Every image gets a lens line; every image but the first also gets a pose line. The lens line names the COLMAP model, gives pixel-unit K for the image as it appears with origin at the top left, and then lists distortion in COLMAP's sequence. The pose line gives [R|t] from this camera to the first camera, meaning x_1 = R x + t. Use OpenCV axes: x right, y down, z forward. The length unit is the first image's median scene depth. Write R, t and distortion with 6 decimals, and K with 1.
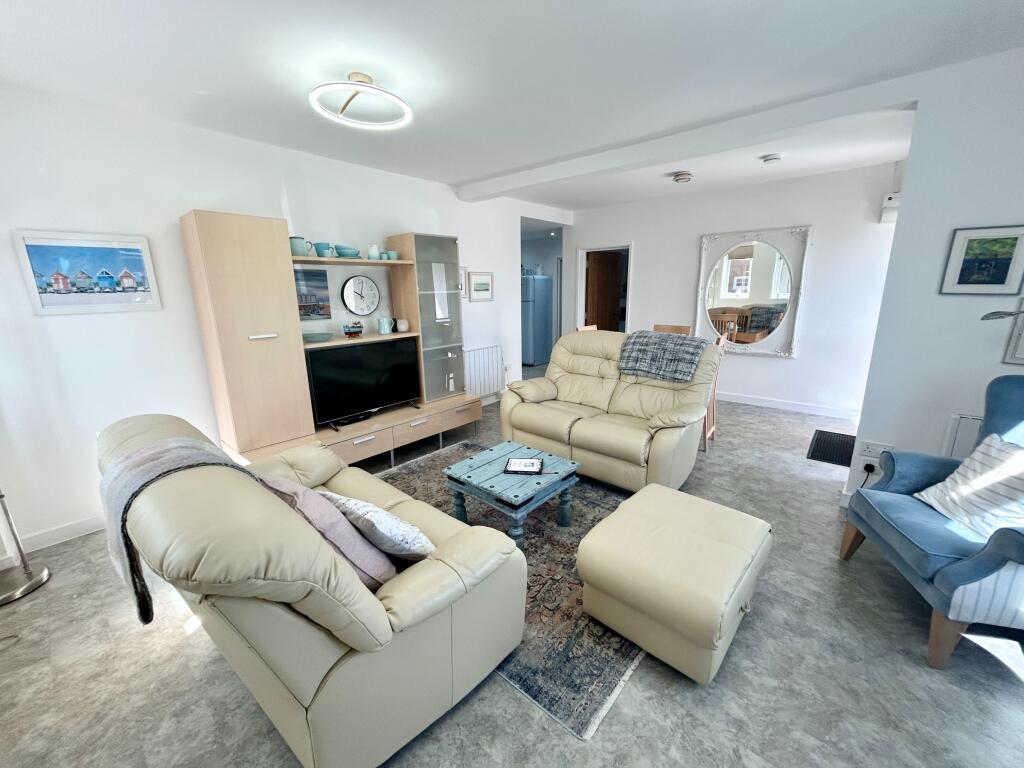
lens RADIAL K [[405.9, 0, 512.0], [0, 405.9, 384.0], [0, 0, 1]] dist [-0.001863, -0.000436]
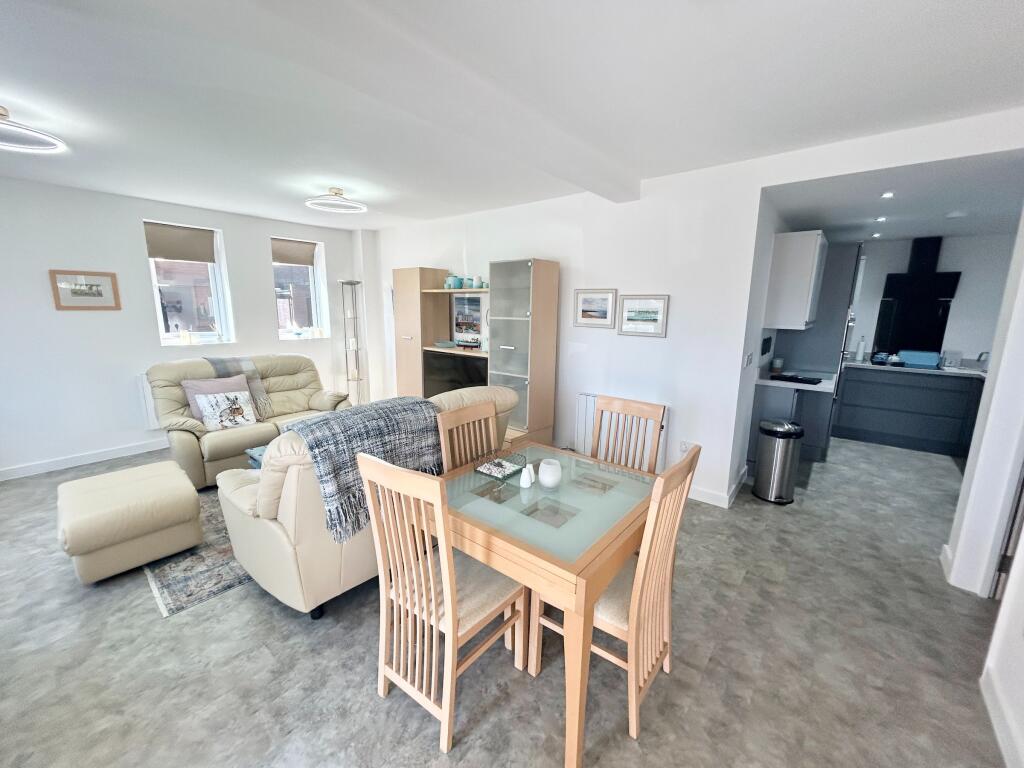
lens RADIAL K [[405.9, 0, 512.0], [0, 405.9, 384.0], [0, 0, 1]] dist [-0.001863, -0.000436]
pose [[0.020068, 0.200800, -0.979427, 0.894820], [-0.246184, 0.950454, 0.189816, -0.291738], [0.969015, 0.237310, 0.068507, 1.085557]]
